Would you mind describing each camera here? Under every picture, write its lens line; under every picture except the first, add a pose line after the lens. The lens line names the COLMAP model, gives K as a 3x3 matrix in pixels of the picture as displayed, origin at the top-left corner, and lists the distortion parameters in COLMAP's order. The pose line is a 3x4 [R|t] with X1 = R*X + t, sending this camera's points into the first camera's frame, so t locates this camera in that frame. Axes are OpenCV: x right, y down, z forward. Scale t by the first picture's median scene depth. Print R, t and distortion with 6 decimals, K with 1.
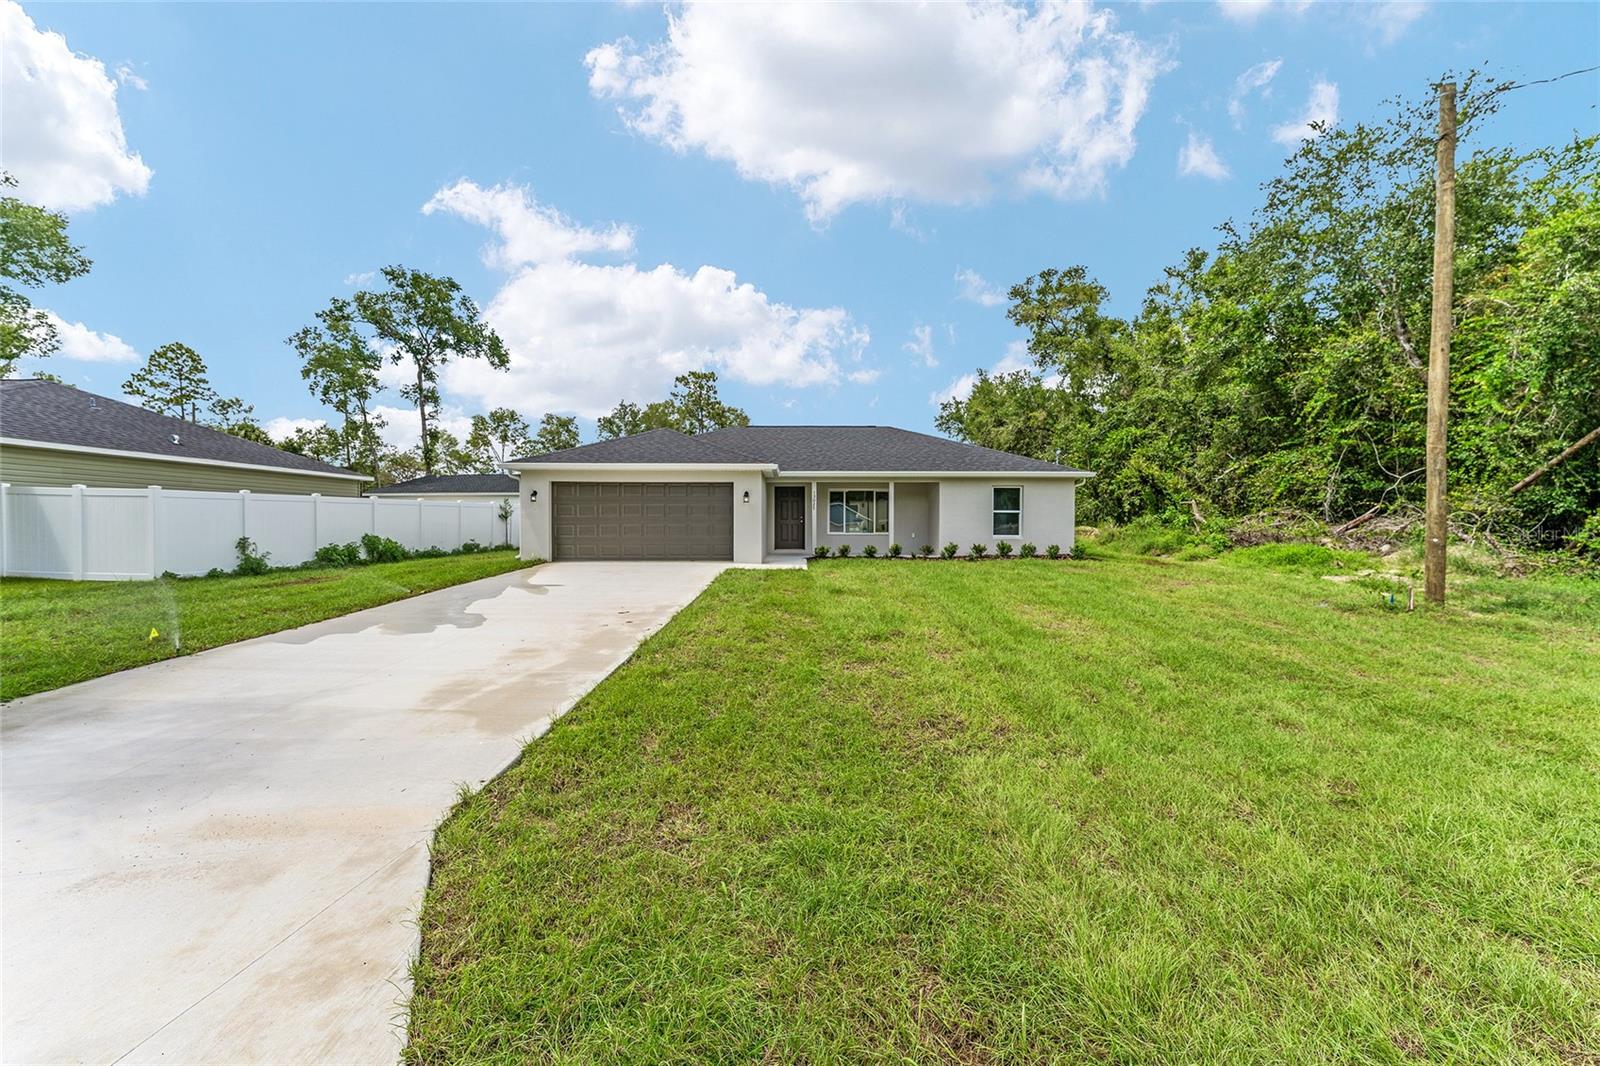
lens RADIAL K [[637.3, 0, 803.0], [0, 637.3, 521.2], [0, 0, 1]] dist [-0.006124, 0.000229]
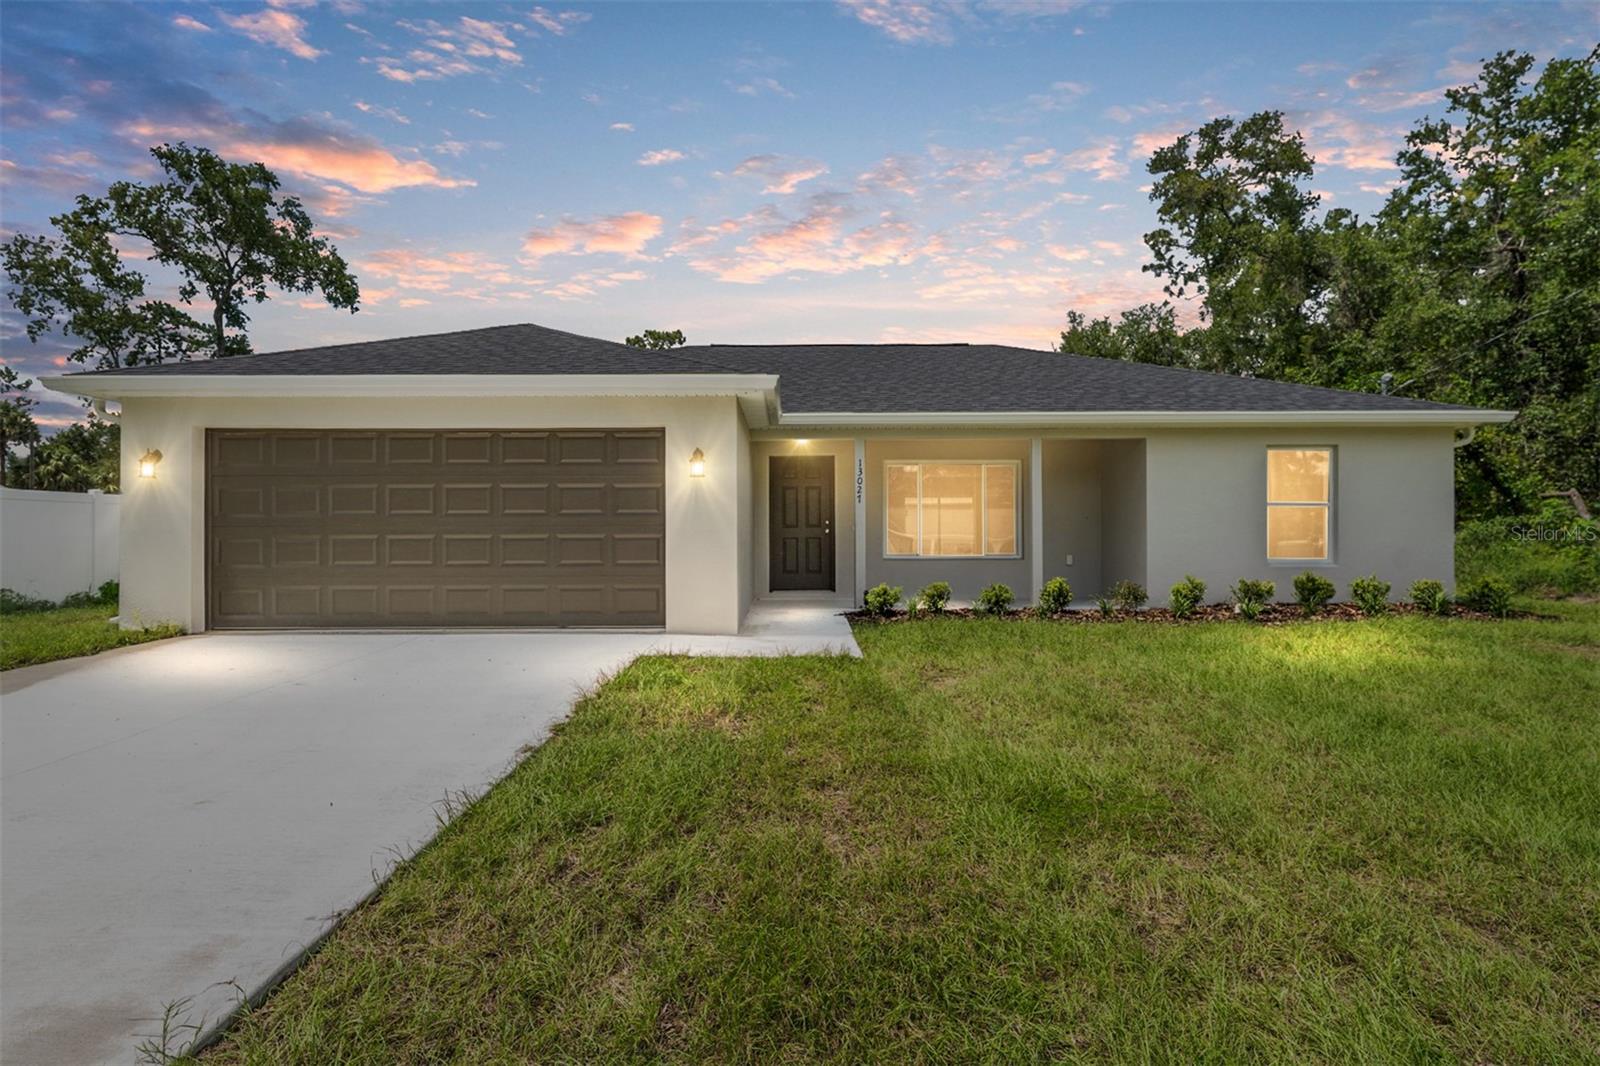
lens RADIAL K [[828.4, 0, 796.7], [0, 828.4, 533.5], [0, 0, 1]] dist [-0.004634, 0.000997]
pose [[0.999963, -0.004588, -0.007234, -0.016539], [0.004514, 0.999938, -0.010223, 0.006783], [0.007280, 0.010190, 0.999922, 0.329124]]
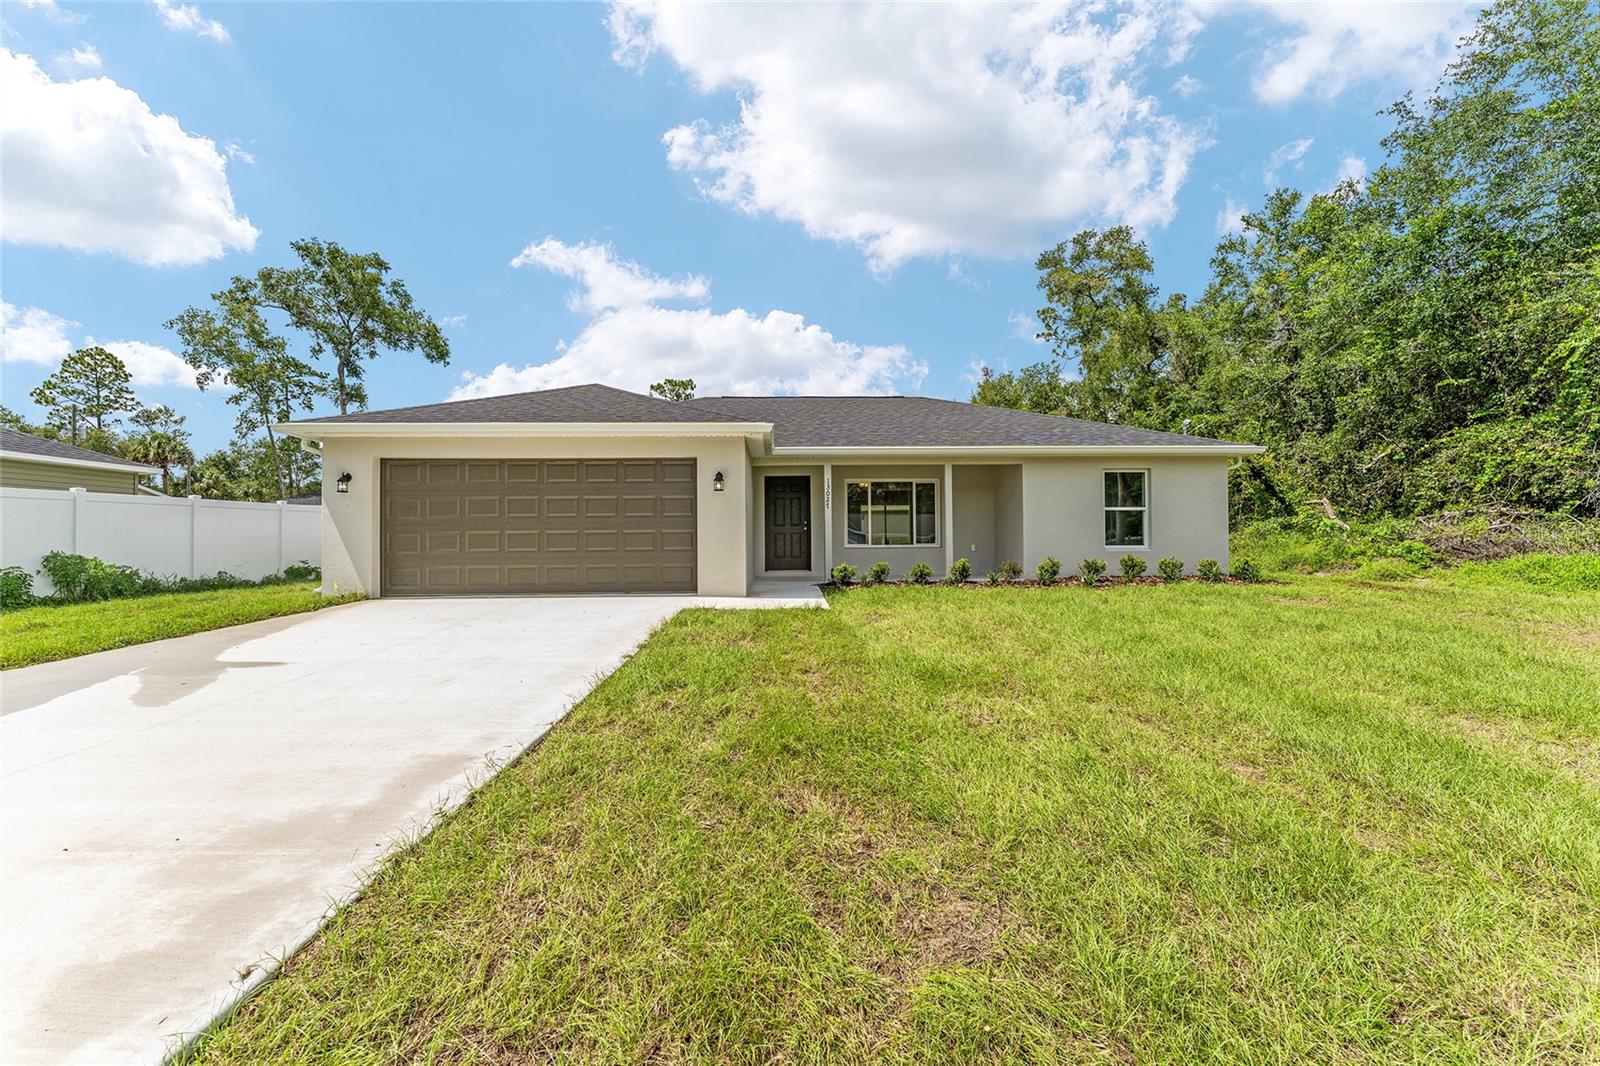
lens RADIAL K [[637.3, 0, 800.6], [0, 637.3, 526.7], [0, 0, 1]] dist [-0.006124, 0.000229]
pose [[0.999666, -0.008344, 0.024477, -0.019363], [0.008873, 0.999727, -0.021614, 0.010521], [-0.024289, 0.021824, 0.999467, 0.278807]]
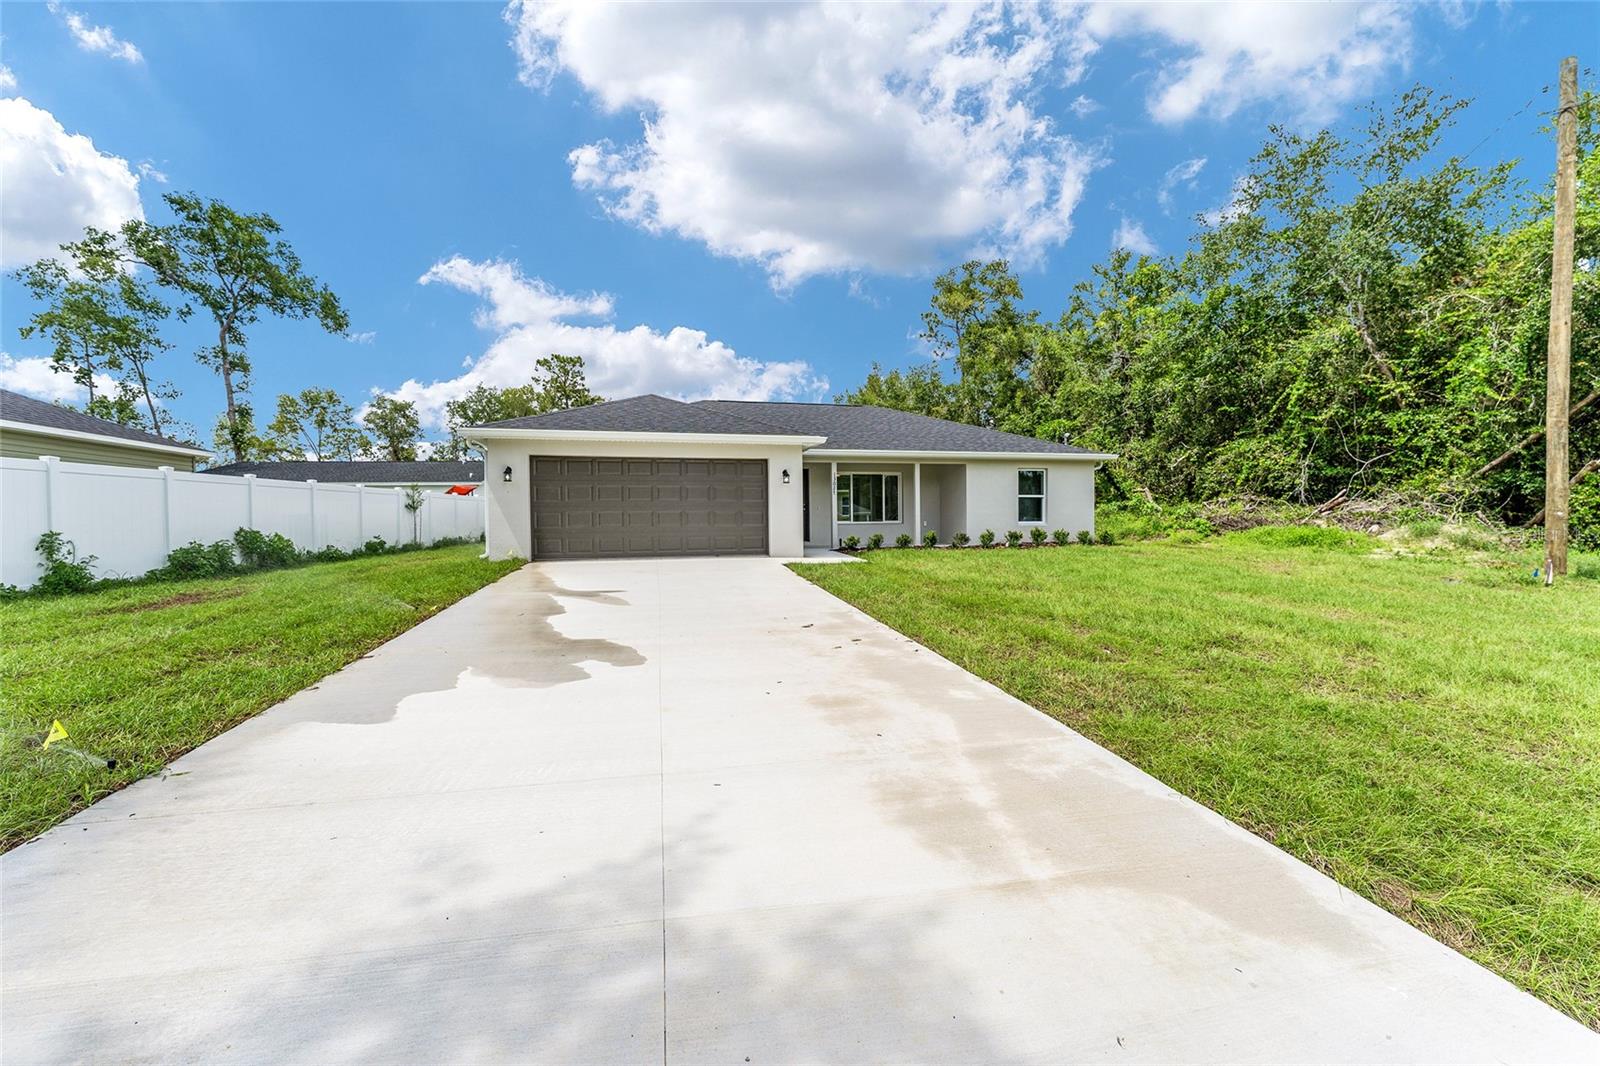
lens RADIAL K [[637.3, 0, 806.9], [0, 637.3, 530.4], [0, 0, 1]] dist [-0.006124, 0.000229]
pose [[0.972632, -0.014731, 0.231883, -0.167913], [0.010791, 0.999775, 0.018252, 0.011057], [-0.232099, -0.015250, 0.972573, 0.126465]]
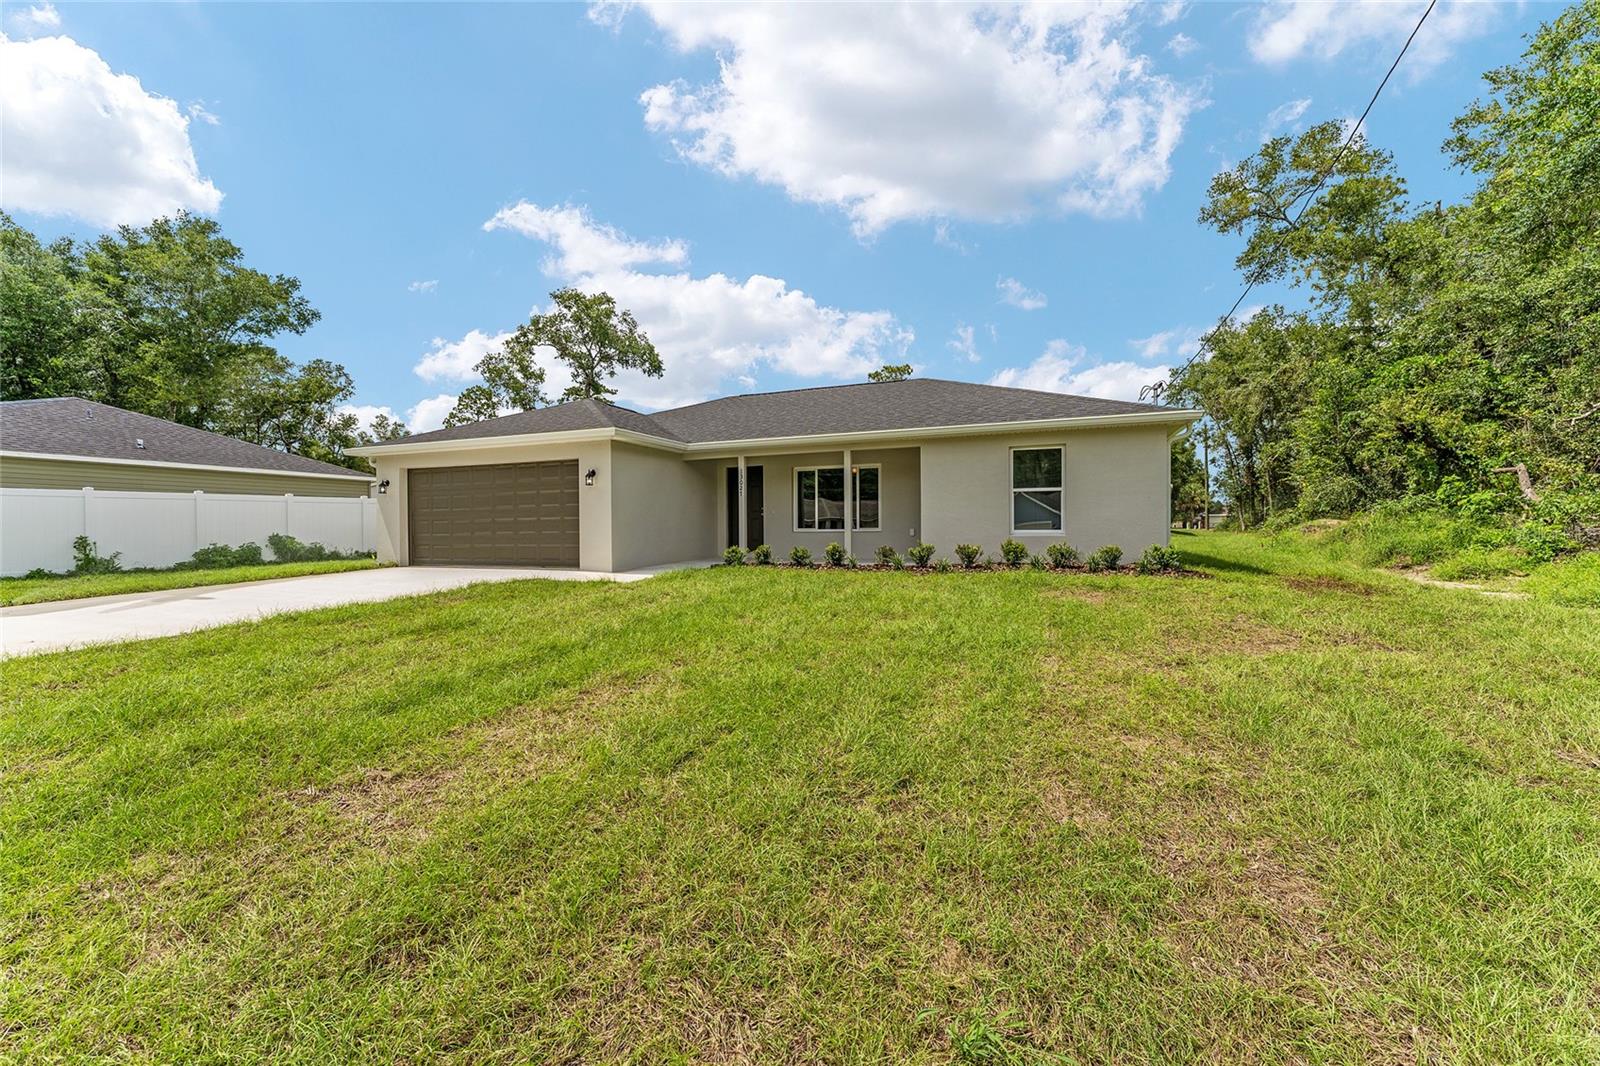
lens RADIAL K [[637.3, 0, 798.0], [0, 637.3, 529.2], [0, 0, 1]] dist [-0.006124, 0.000229]
pose [[0.924663, -0.008531, -0.380691, 0.260640], [0.010686, 0.999937, 0.003547, 0.012617], [0.380637, -0.007348, 0.924695, 0.287663]]
